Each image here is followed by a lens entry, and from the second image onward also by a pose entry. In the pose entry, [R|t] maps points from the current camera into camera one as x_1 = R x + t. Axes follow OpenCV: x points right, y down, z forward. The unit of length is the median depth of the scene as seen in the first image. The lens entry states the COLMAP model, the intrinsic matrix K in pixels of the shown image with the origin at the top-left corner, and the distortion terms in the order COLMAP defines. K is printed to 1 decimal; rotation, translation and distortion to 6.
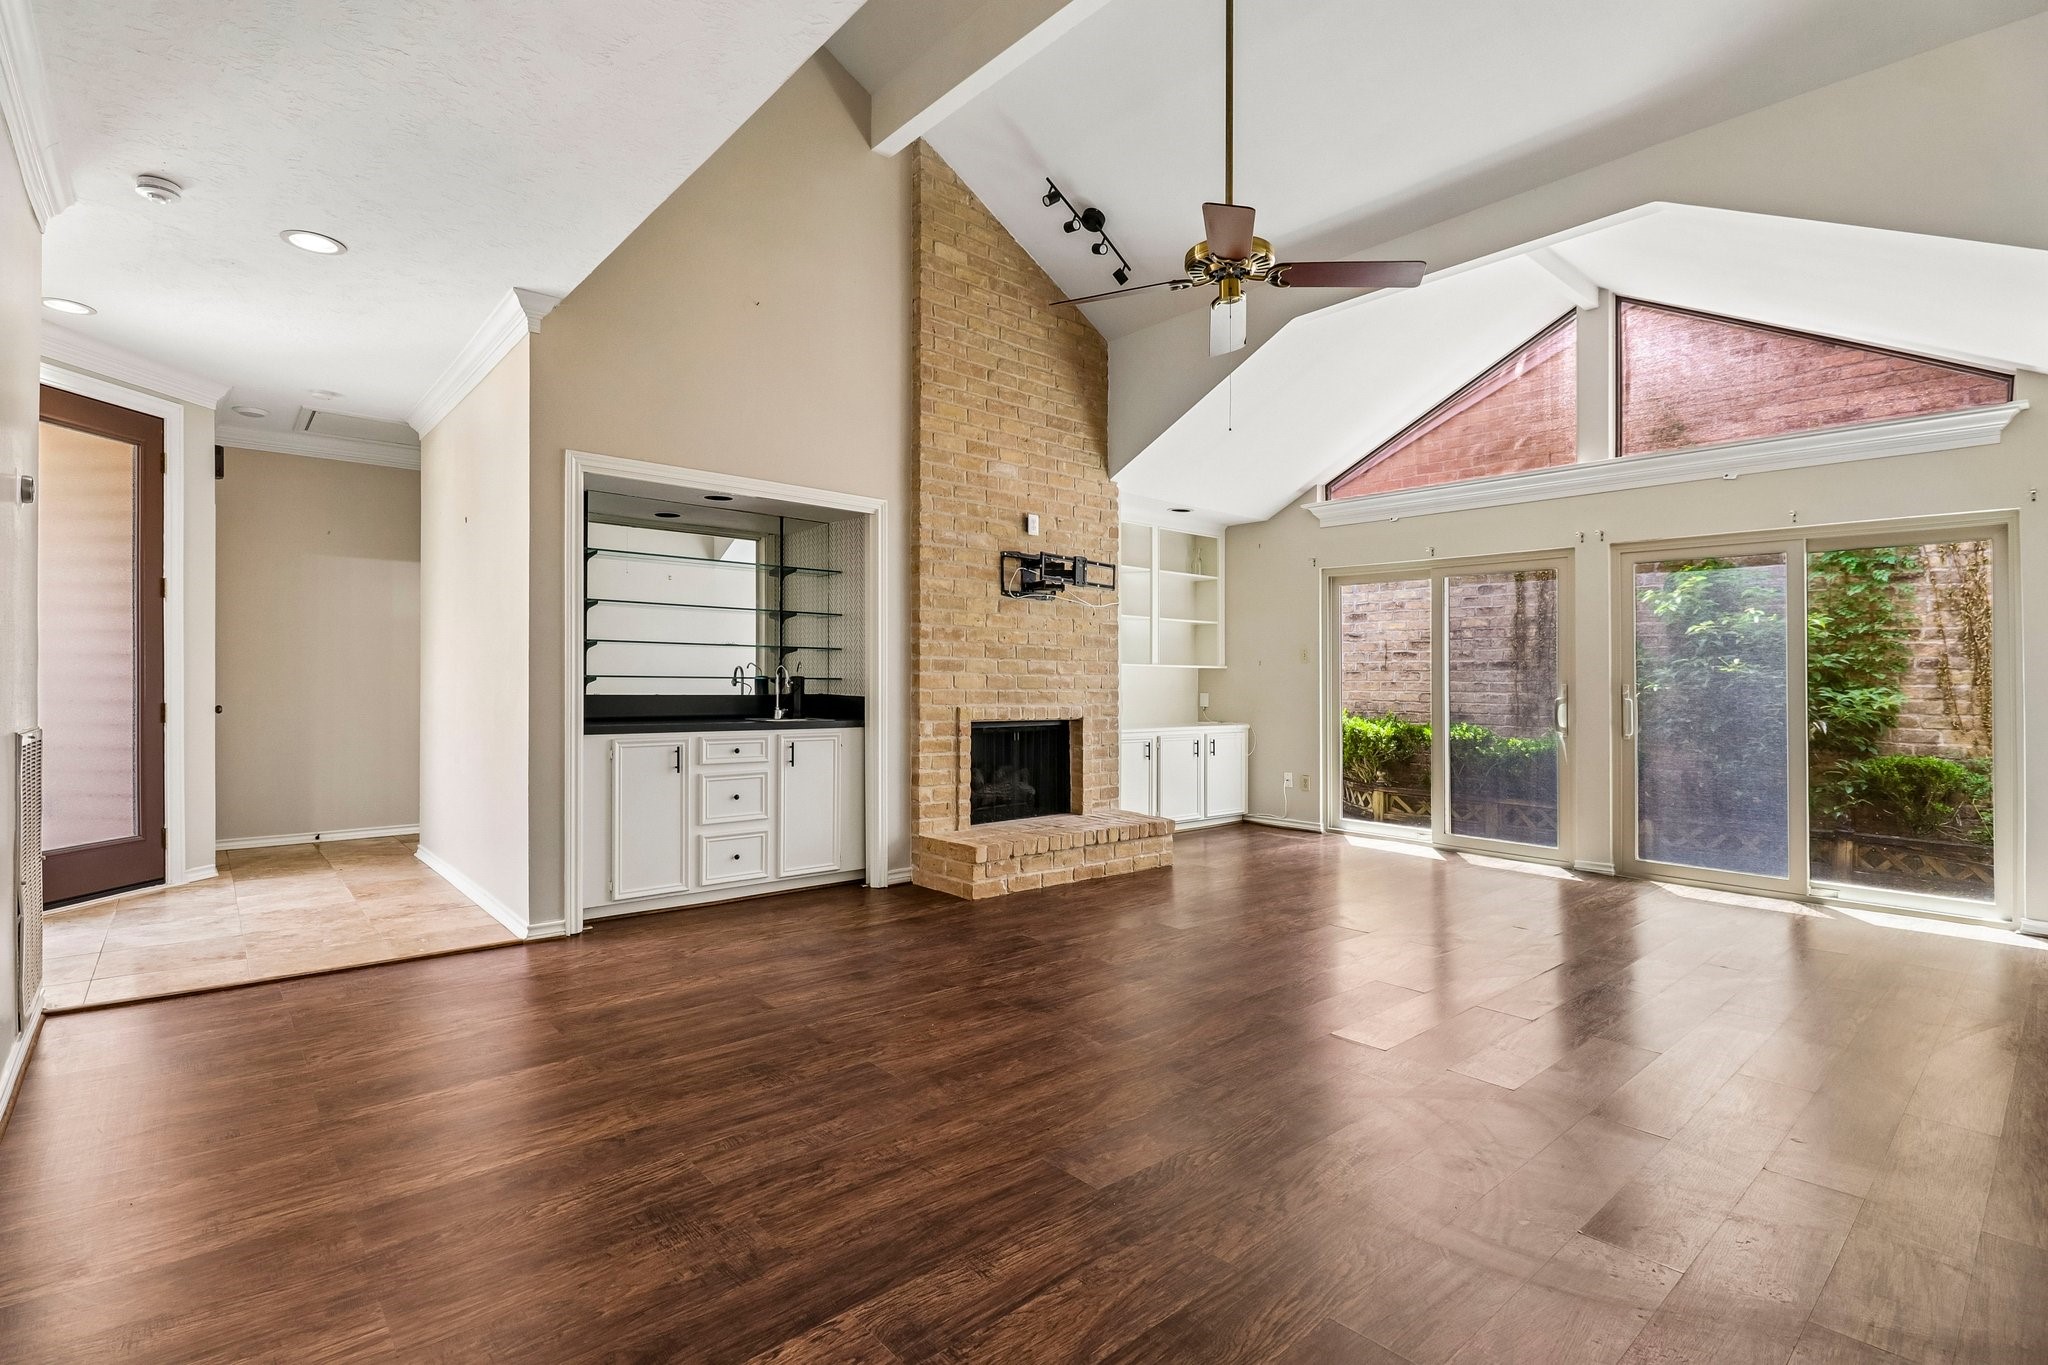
lens RADIAL K [[960.3, 0, 1015.0], [0, 960.3, 669.8], [0, 0, 1]] dist [-0.042335, -0.000185]
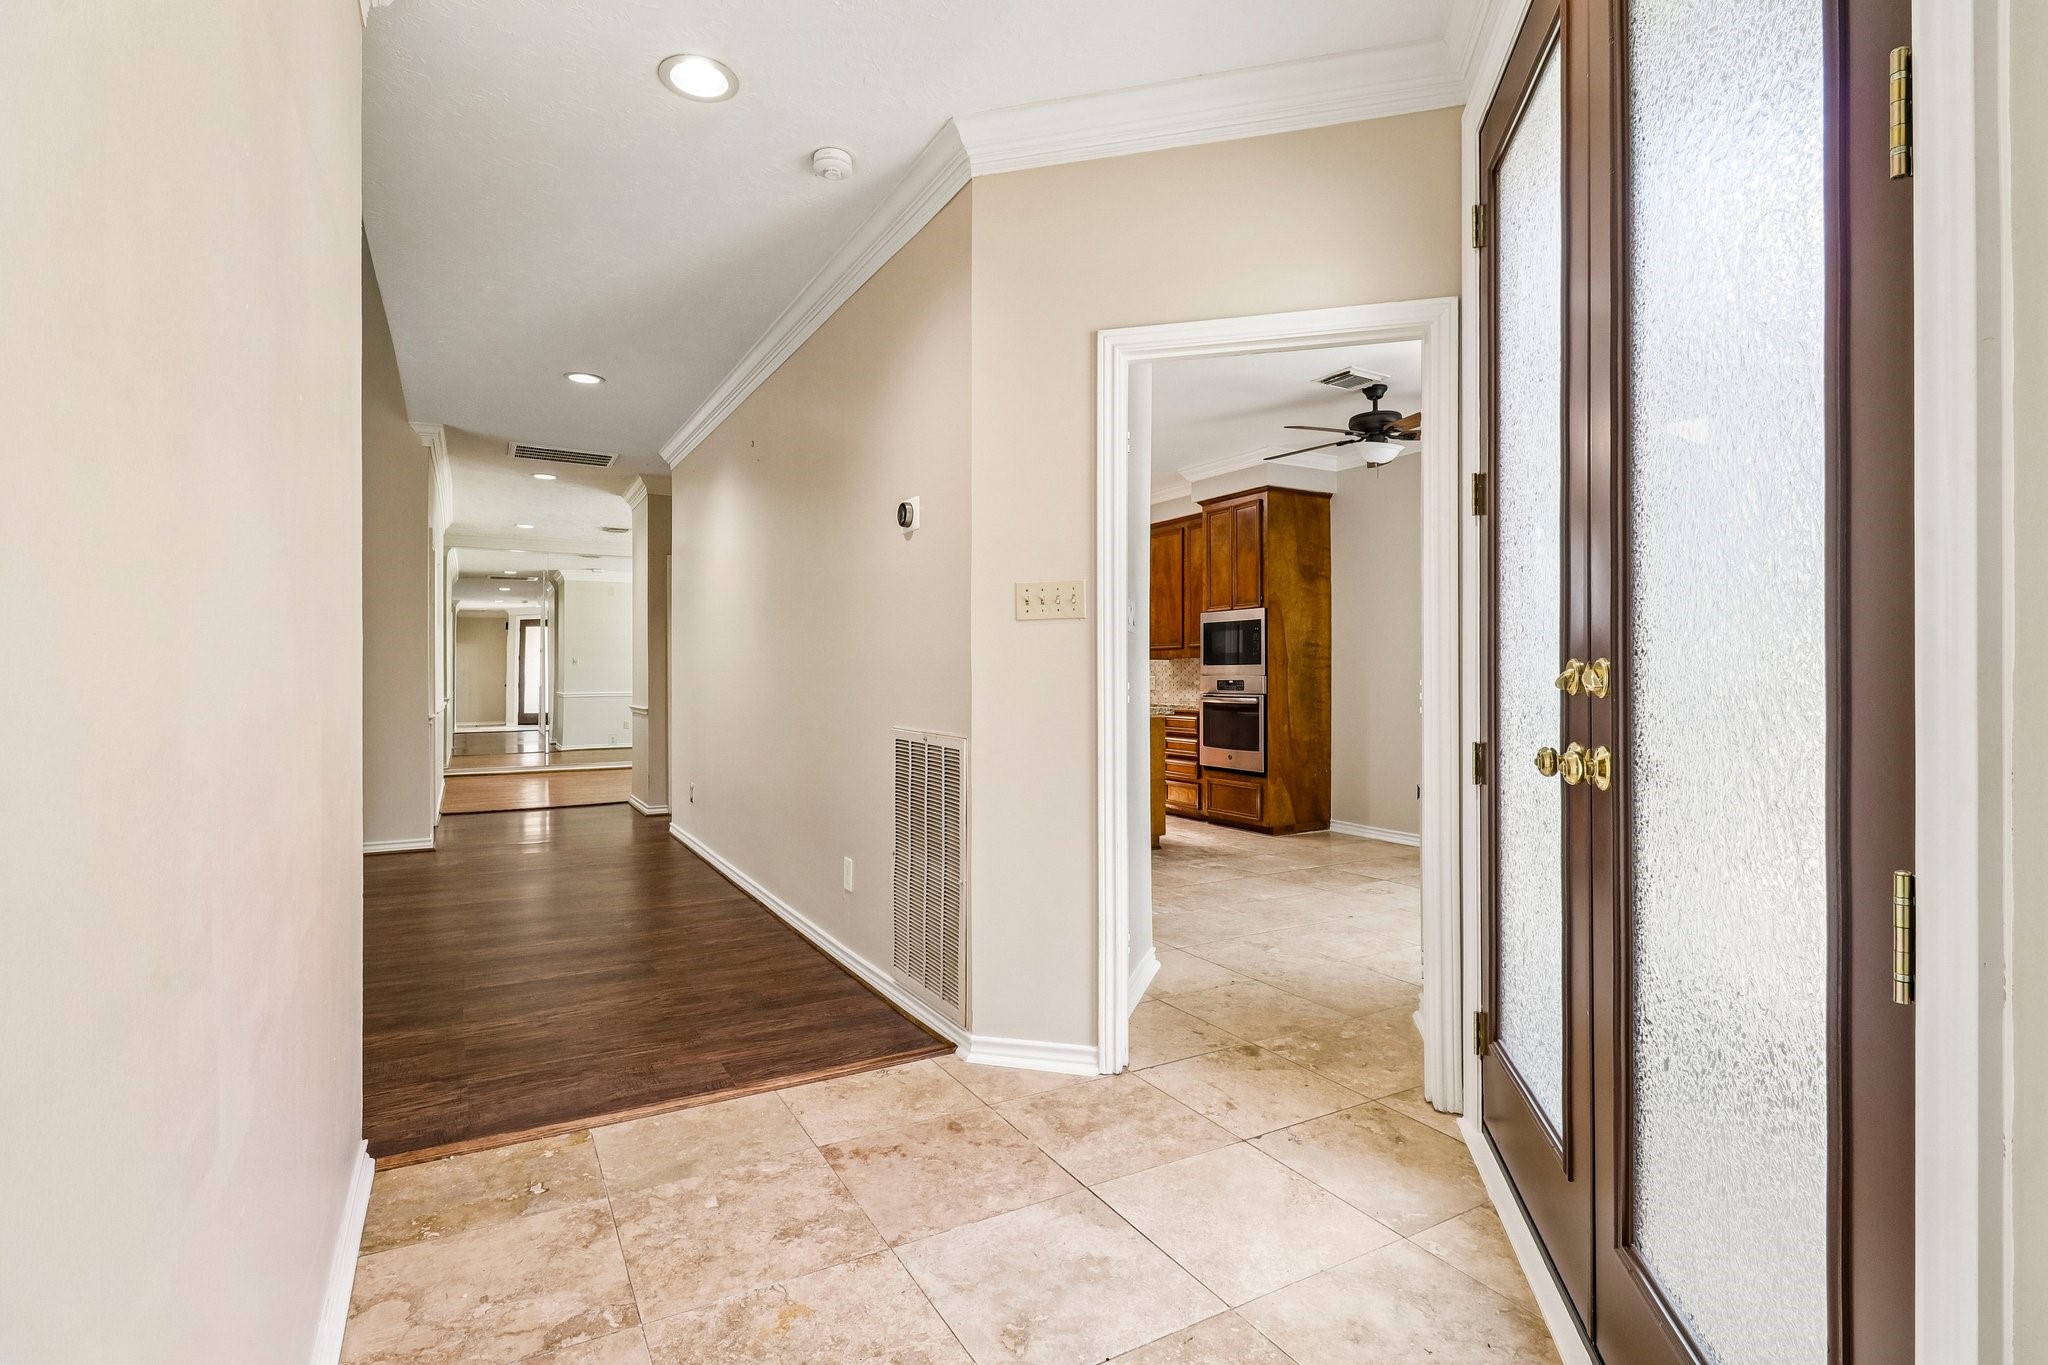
lens RADIAL K [[960.3, 0, 1015.0], [0, 960.3, 669.8], [0, 0, 1]] dist [-0.042335, -0.000185]
pose [[-0.980187, 0.002051, 0.198062, -1.451025], [0.001260, 0.999991, -0.004121, 0.005970], [-0.198068, -0.003790, -0.980181, 2.133076]]
